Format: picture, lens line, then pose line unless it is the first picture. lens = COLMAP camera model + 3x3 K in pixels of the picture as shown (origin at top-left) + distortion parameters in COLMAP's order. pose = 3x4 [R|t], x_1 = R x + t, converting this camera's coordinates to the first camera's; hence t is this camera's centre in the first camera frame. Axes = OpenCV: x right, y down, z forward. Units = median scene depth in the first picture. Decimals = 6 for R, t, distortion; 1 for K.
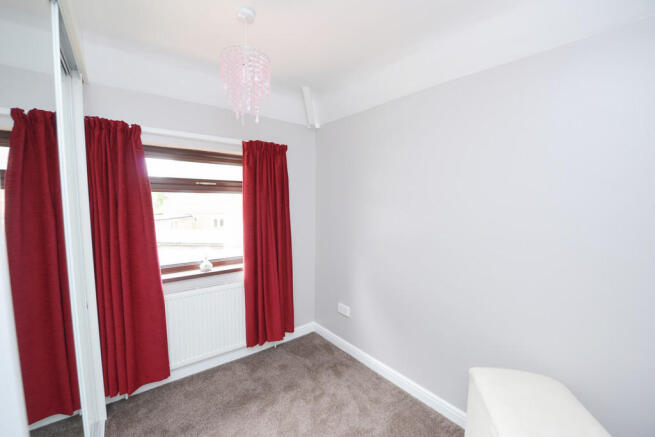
lens RADIAL K [[262.8, 0, 324.2], [0, 262.8, 221.7], [0, 0, 1]] dist [-0.013746, 0.000006]
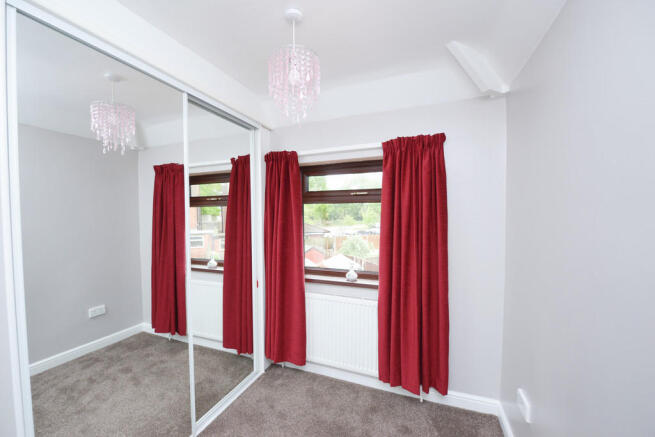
lens RADIAL K [[272.8, 0, 327.5], [0, 272.8, 218.5], [0, 0, 1]] dist [-0.017077, -0.000076]
pose [[0.498467, 0.017118, -0.866739, 0.395390], [-0.049100, 0.998758, -0.008512, -0.035082], [0.865517, 0.046800, 0.498688, 0.392503]]
